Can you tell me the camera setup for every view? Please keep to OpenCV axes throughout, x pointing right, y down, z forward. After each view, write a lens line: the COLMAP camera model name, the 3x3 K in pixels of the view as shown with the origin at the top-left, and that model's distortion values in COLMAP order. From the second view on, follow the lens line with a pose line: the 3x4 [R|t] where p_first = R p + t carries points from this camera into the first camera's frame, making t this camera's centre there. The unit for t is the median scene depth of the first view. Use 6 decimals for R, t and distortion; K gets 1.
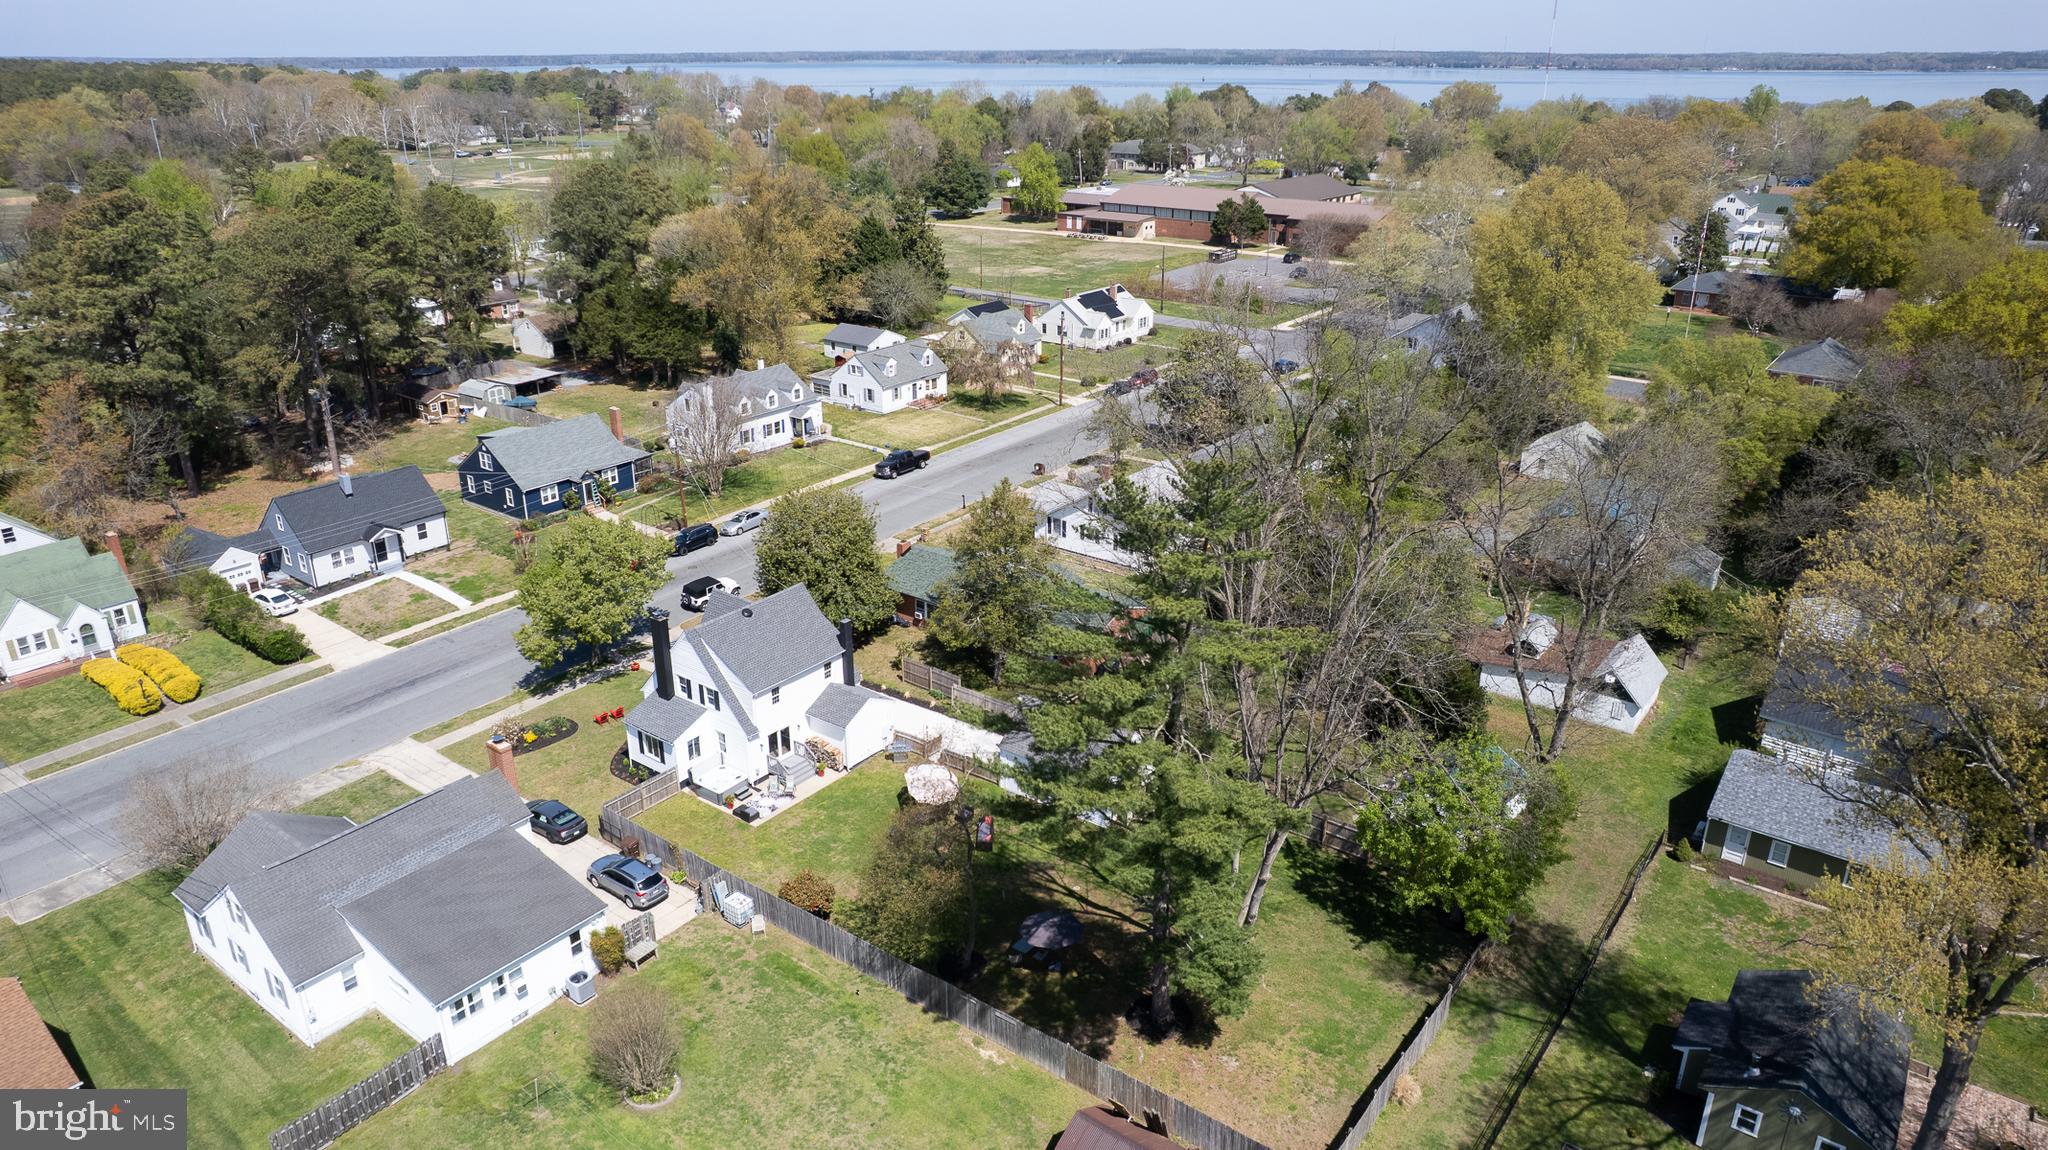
lens RADIAL K [[1329.8, 0, 1018.1], [0, 1329.8, 584.4], [0, 0, 1]] dist [-0.073264, 0.065018]
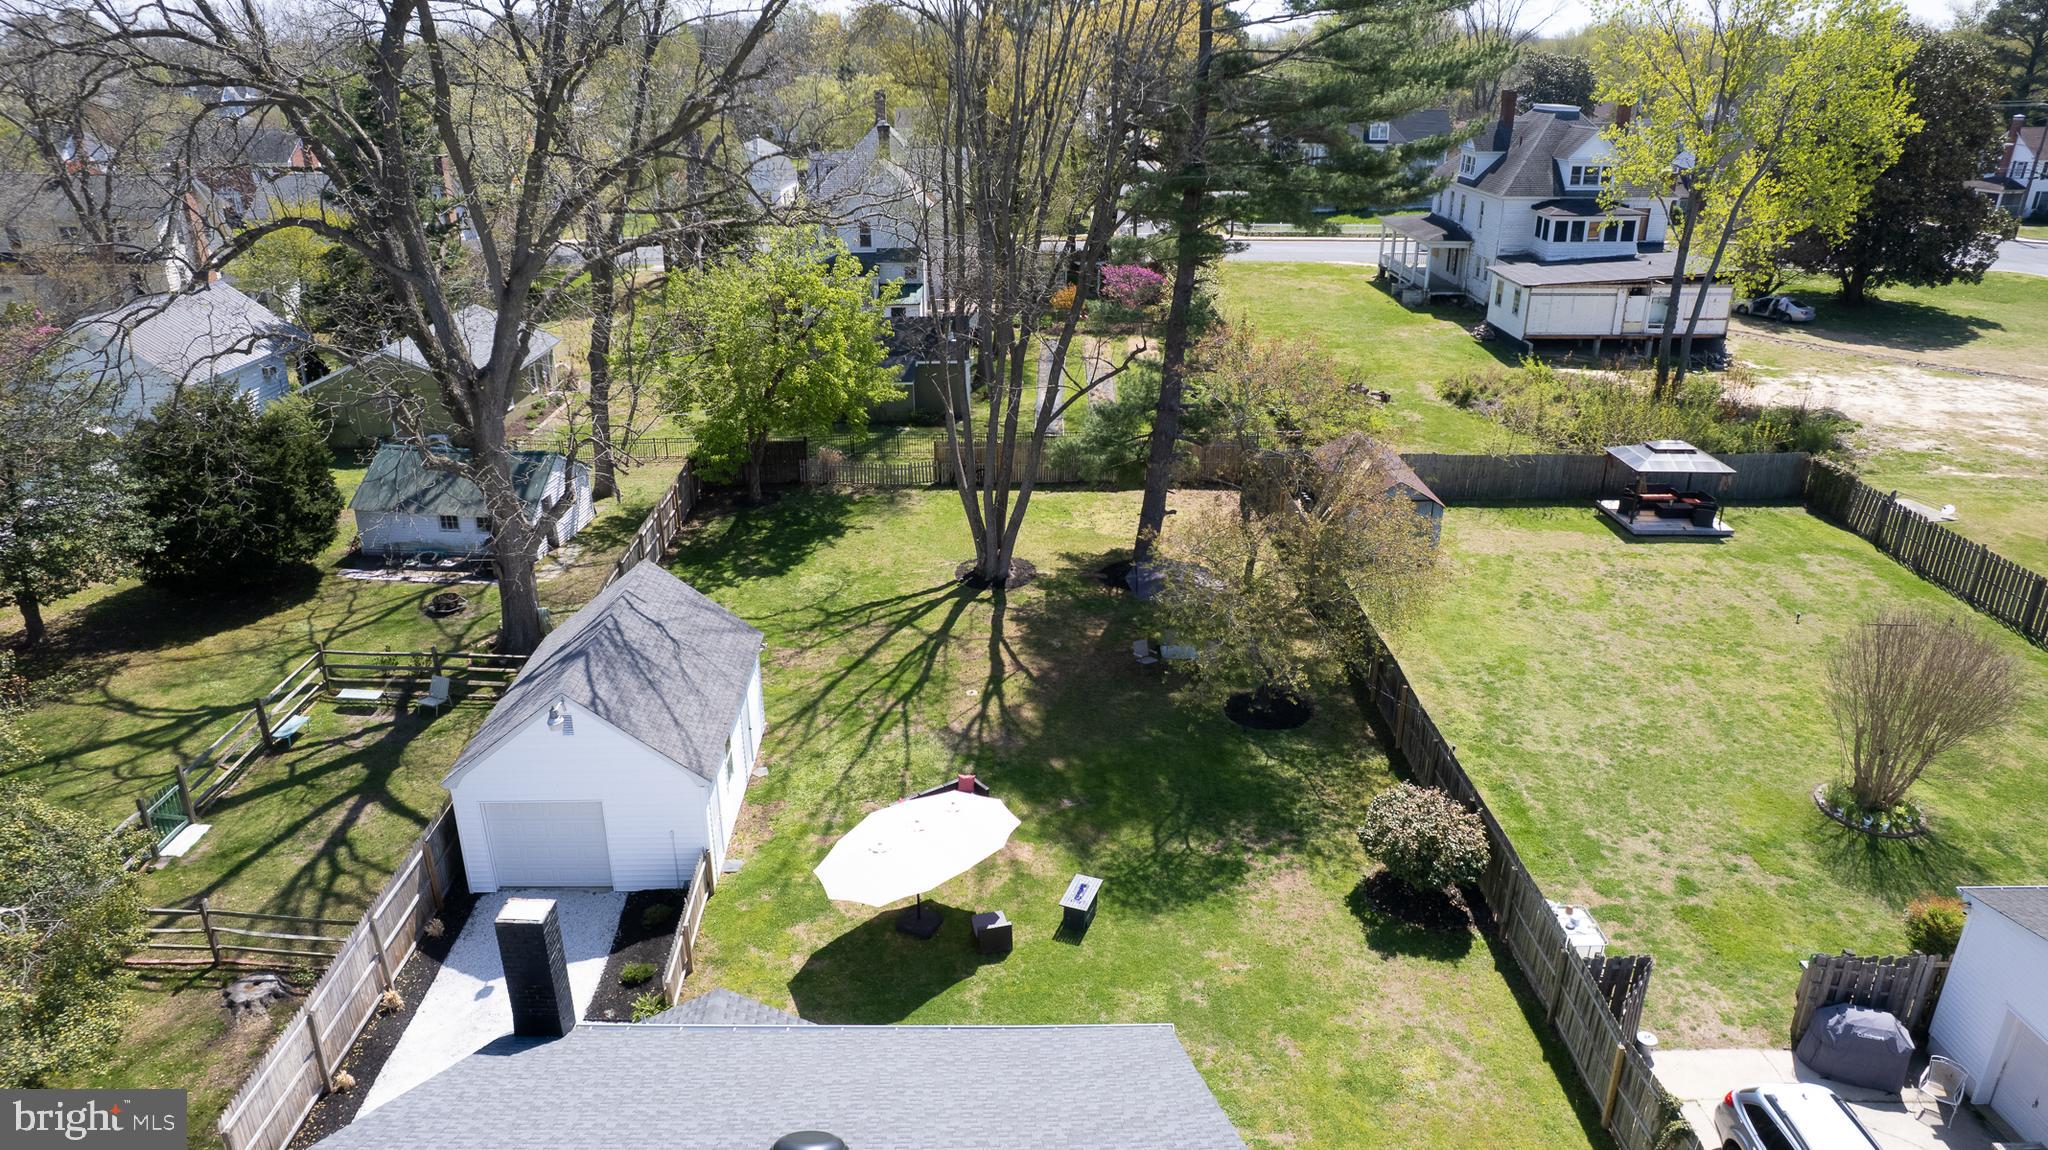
lens RADIAL K [[1321.3, 0, 1017.8], [0, 1321.3, 582.4], [0, 0, 1]] dist [-0.082133, 0.078520]
pose [[-0.623415, -0.295022, 0.724096, -0.255083], [0.297846, 0.766656, 0.568794, -0.081306], [-0.722939, 0.570264, -0.390074, 0.854324]]
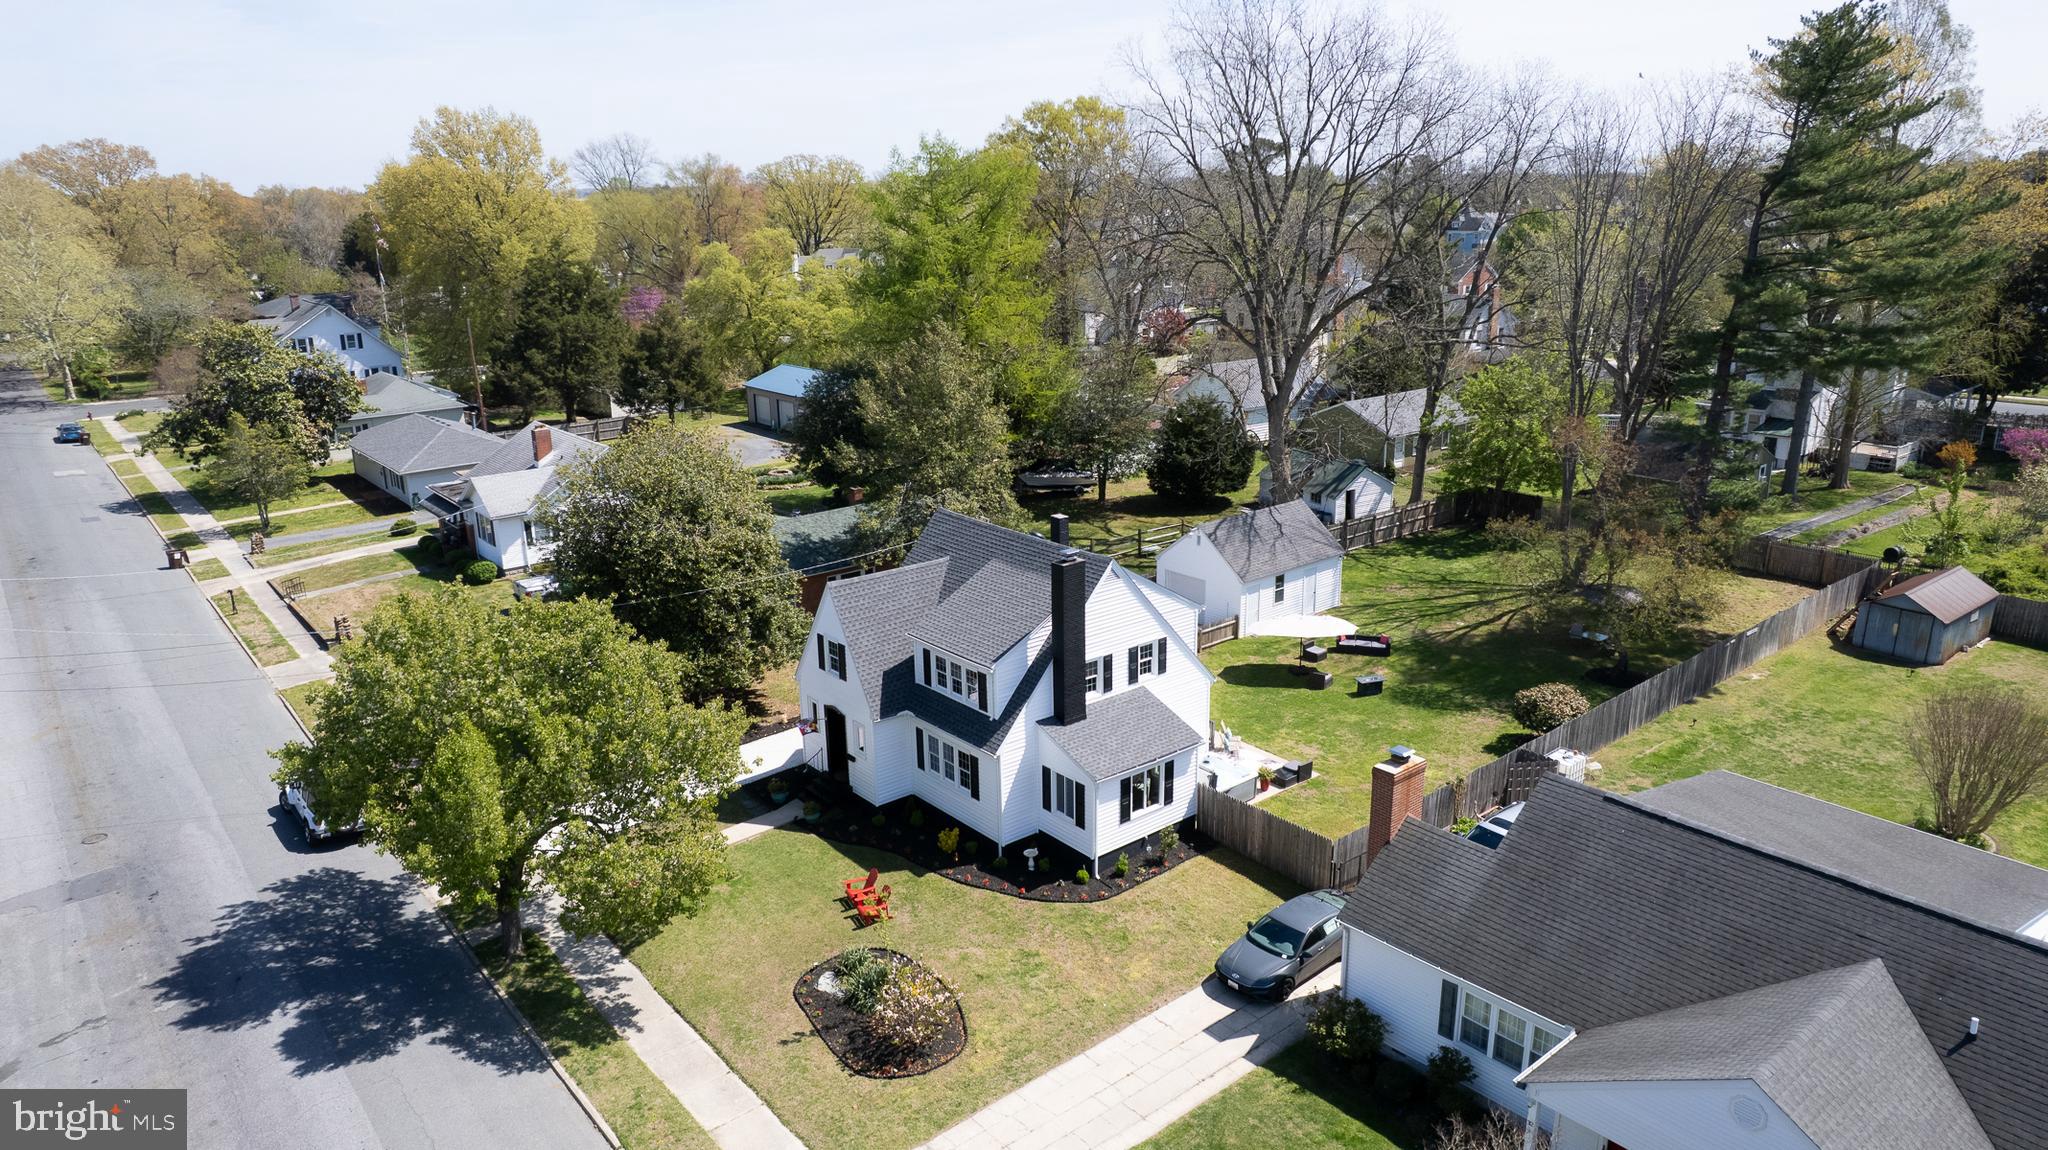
lens RADIAL K [[1351.7, 0, 1016.6], [0, 1351.7, 580.7], [0, 0, 1]] dist [-0.080732, 0.076799]
pose [[0.232272, -0.279820, 0.931531, -0.639581], [0.381952, 0.907030, 0.177223, -0.057372], [-0.894518, 0.314637, 0.317556, 0.707070]]
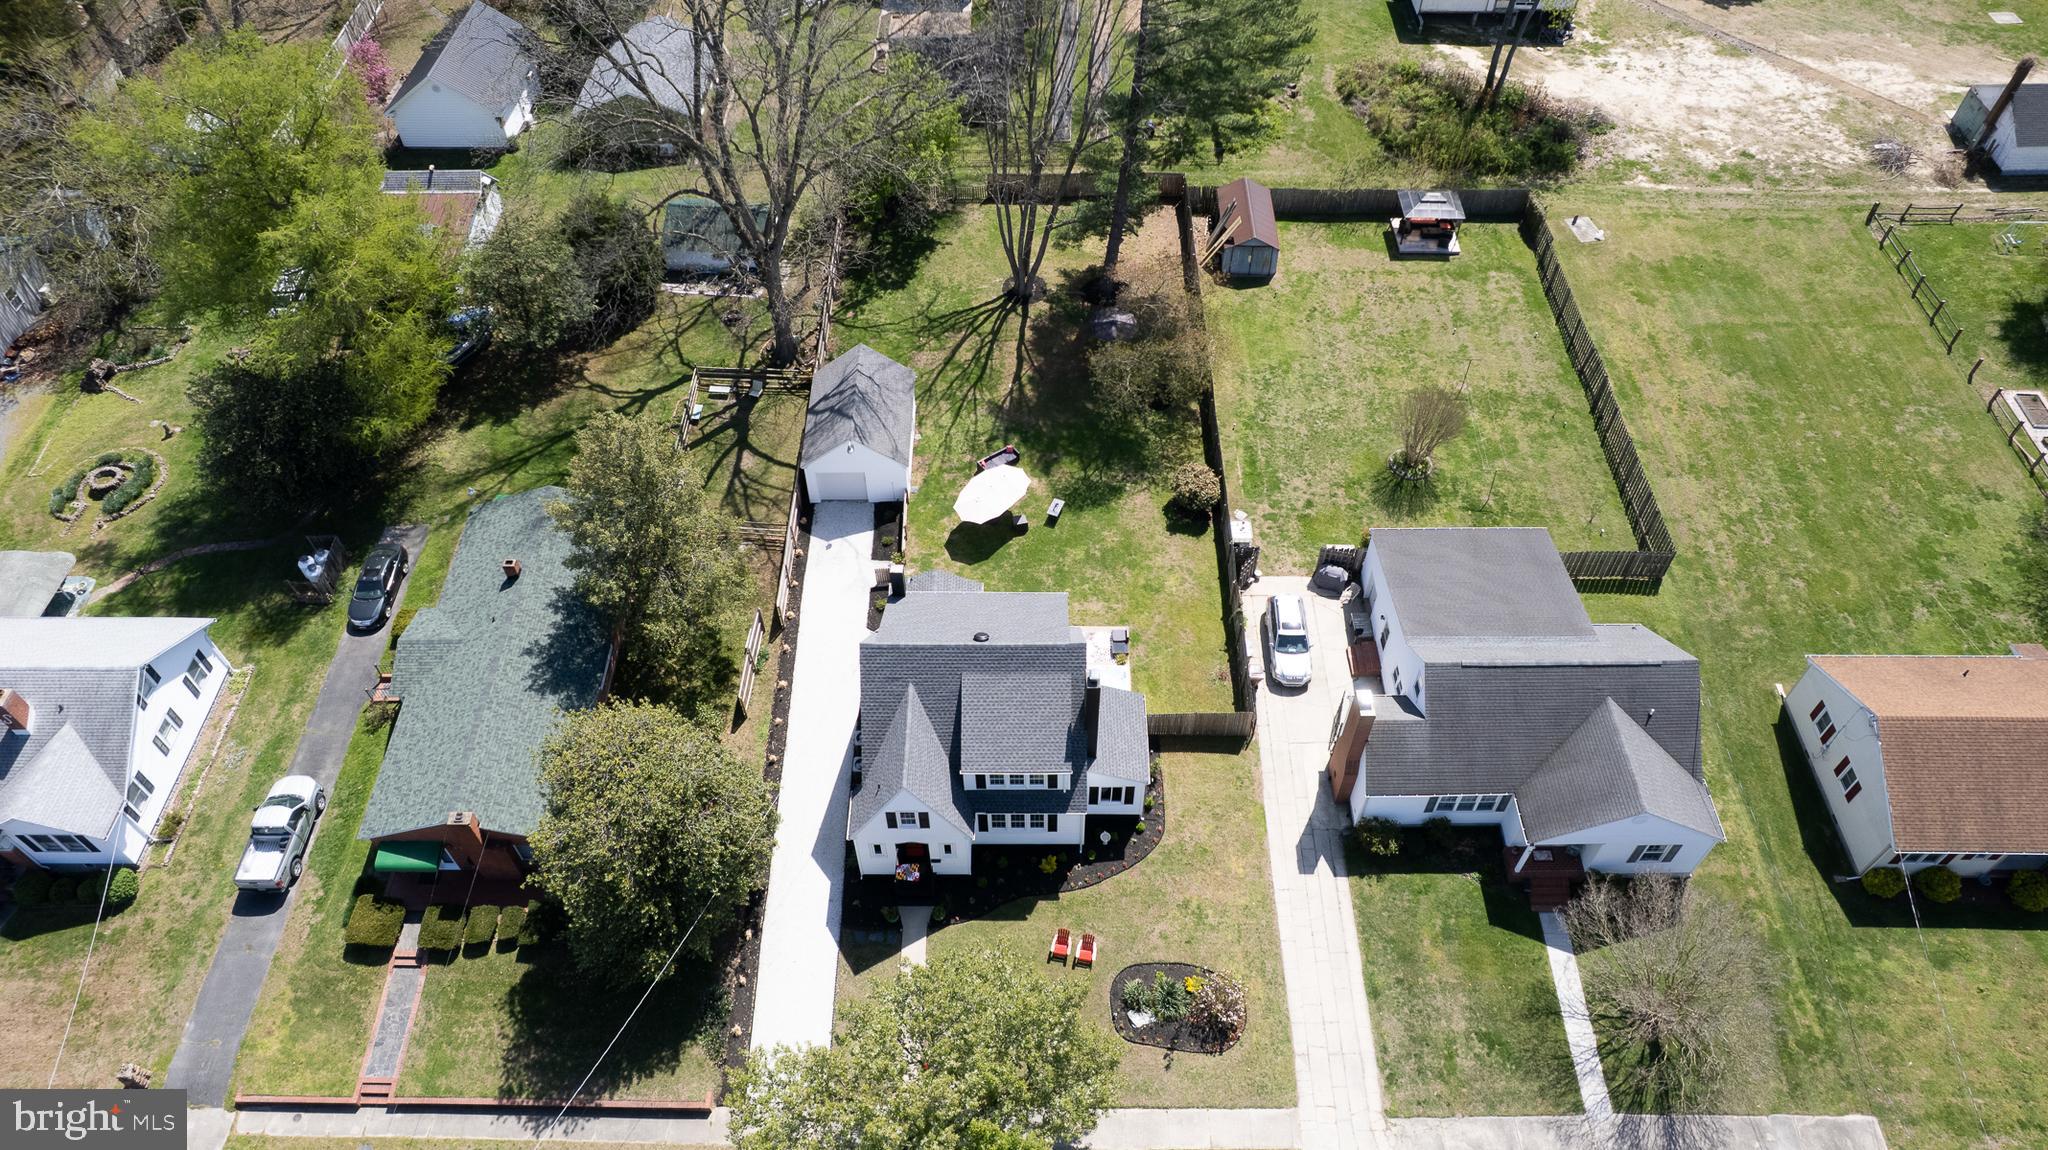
lens RADIAL K [[1351.7, 0, 1016.6], [0, 1351.7, 580.7], [0, 0, 1]] dist [-0.080732, 0.076799]
pose [[-0.603511, -0.606694, 0.517395, -0.479380], [0.312851, 0.416684, 0.853522, -0.499730], [-0.733416, 0.676977, -0.061669, 0.860401]]
